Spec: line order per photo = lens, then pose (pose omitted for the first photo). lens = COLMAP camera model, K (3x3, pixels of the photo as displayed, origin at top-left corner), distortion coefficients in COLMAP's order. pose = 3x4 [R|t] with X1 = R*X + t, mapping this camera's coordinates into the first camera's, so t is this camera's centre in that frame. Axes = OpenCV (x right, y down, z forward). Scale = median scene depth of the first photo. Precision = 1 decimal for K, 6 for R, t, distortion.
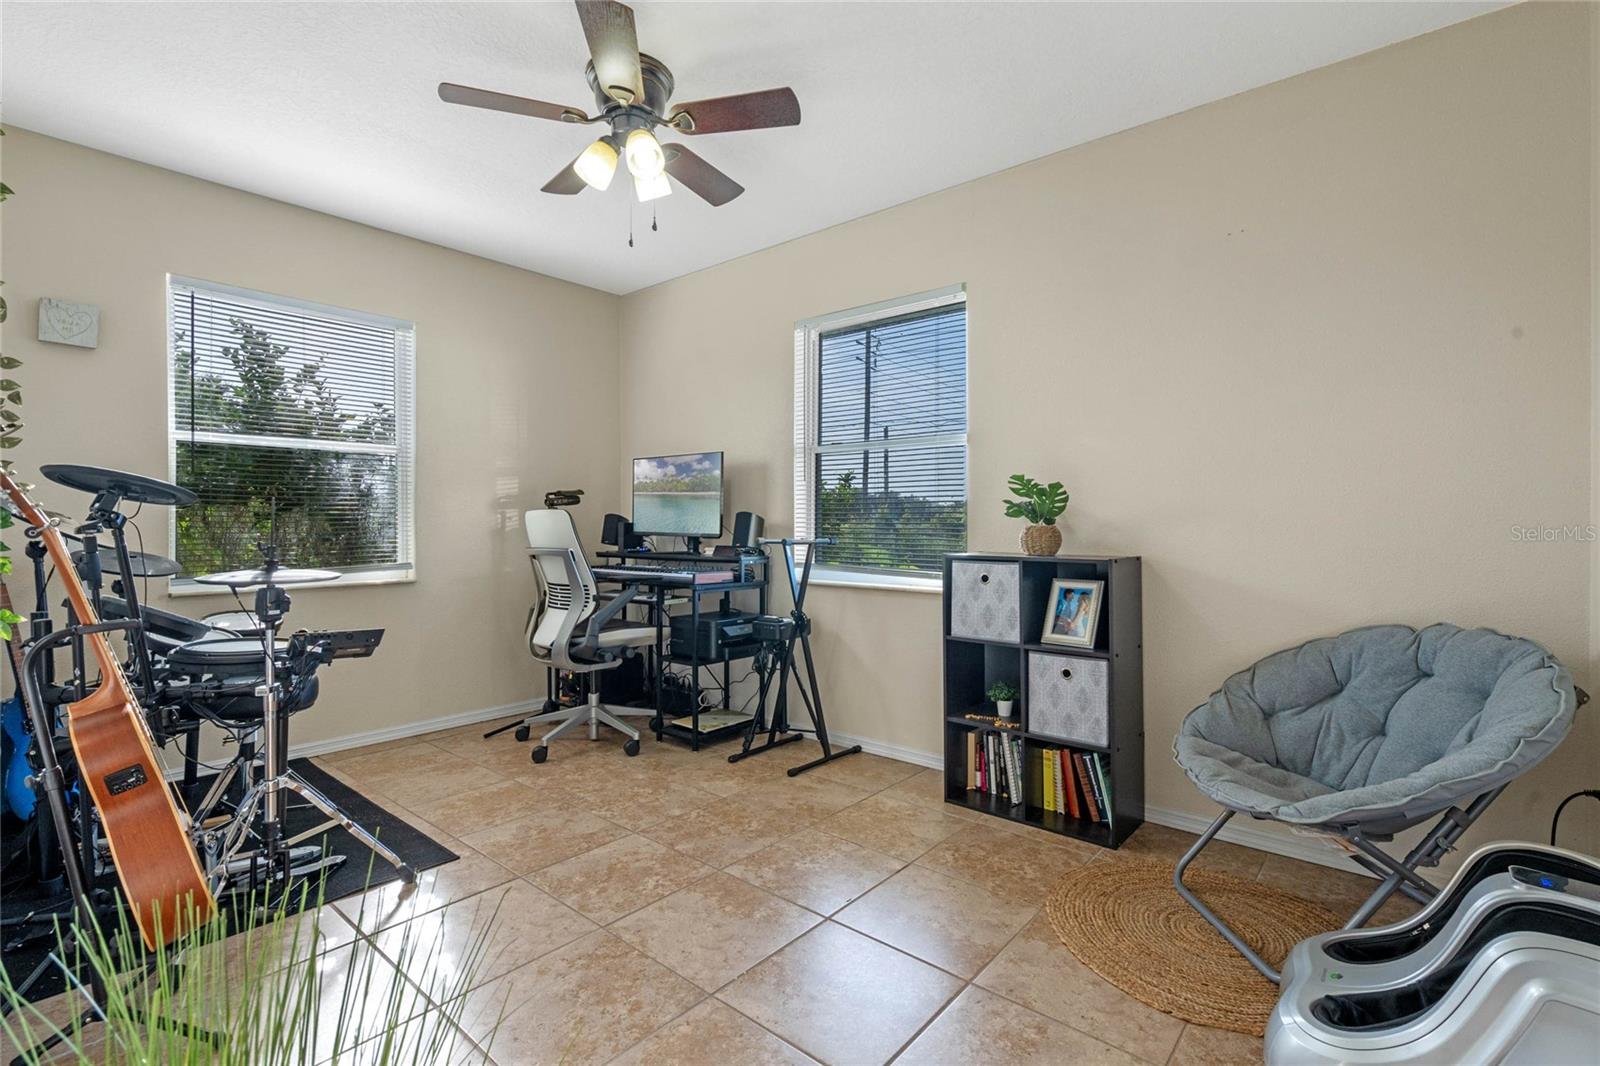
lens RADIAL K [[734.1, 0, 803.7], [0, 734.1, 528.3], [0, 0, 1]] dist [-0.003867, -0.000220]
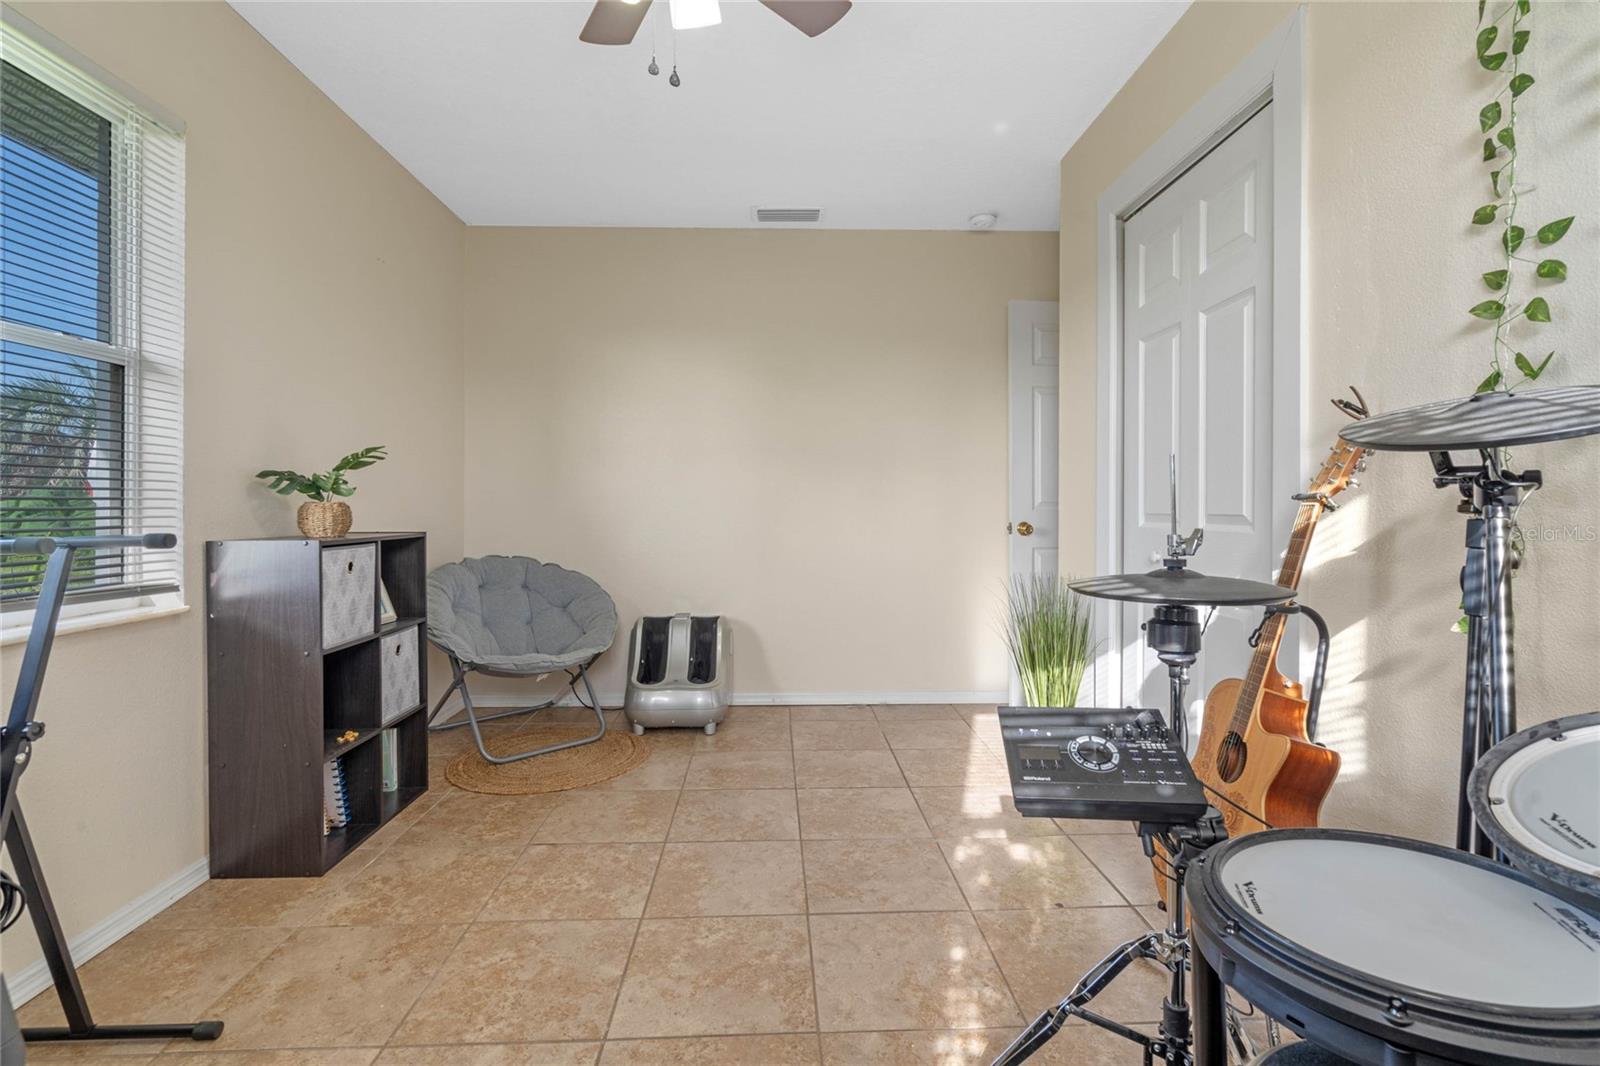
lens RADIAL K [[734.1, 0, 803.5], [0, 734.1, 517.6], [0, 0, 1]] dist [-0.003867, -0.000220]
pose [[-0.683244, -0.013617, 0.730064, -0.738713], [0.002227, 0.999783, 0.020732, -0.001665], [-0.730187, 0.015791, -0.683065, 1.259016]]
